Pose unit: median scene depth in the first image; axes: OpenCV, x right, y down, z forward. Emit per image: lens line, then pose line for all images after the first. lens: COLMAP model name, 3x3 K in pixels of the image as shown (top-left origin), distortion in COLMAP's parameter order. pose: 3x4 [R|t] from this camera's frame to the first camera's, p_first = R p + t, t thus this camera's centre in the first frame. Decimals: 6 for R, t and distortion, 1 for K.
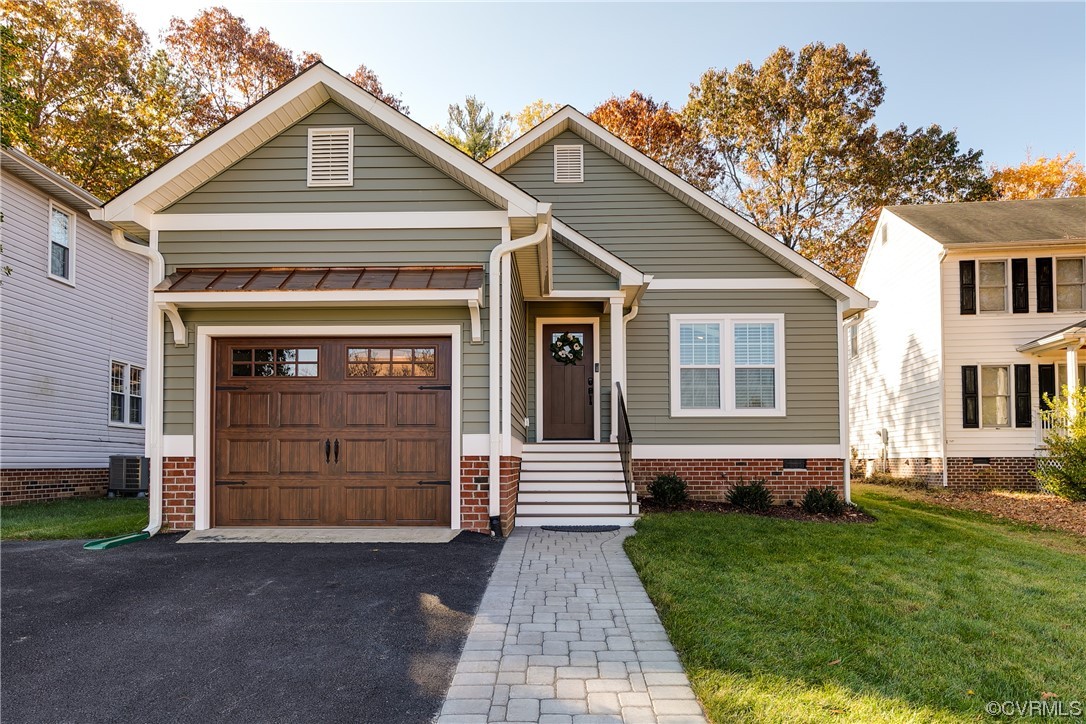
lens RADIAL K [[709.0, 0, 440.0], [0, 709.0, 433.5], [0, 0, 1]] dist [-0.002302, -0.000866]
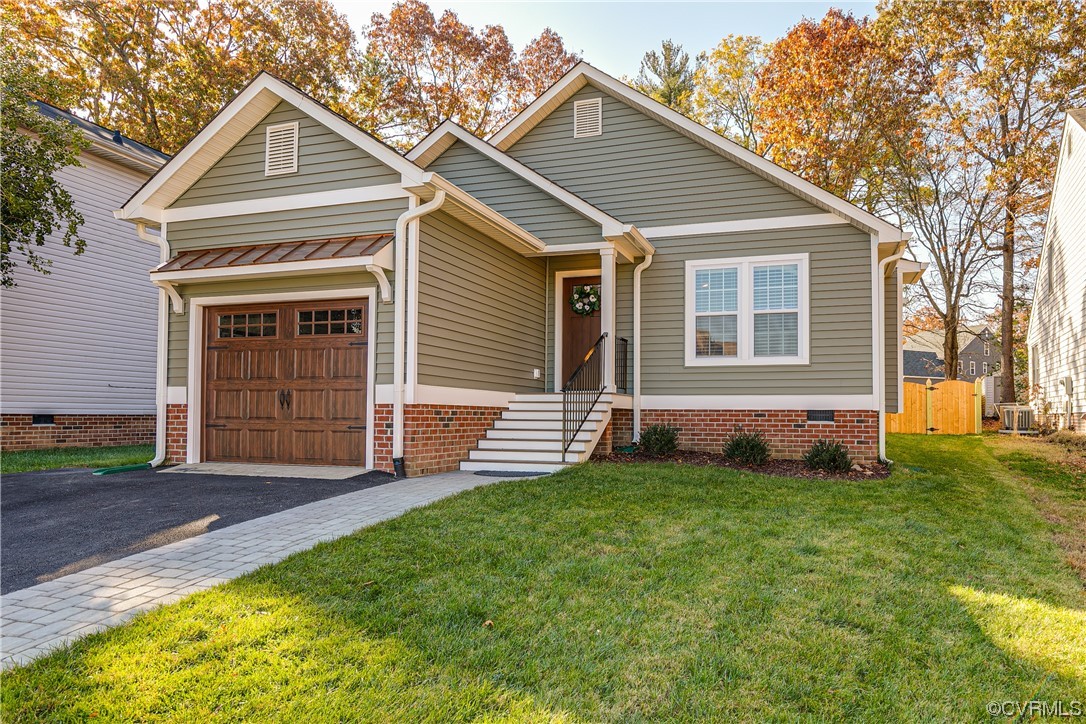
lens RADIAL K [[724.0, 0, 543.8], [0, 724.0, 386.2], [0, 0, 1]] dist [0.003454, -0.002242]
pose [[0.950519, -0.004998, -0.310628, 0.618817], [0.004336, 0.999987, -0.002823, 0.007728], [0.310638, 0.001337, 0.950527, -0.004067]]
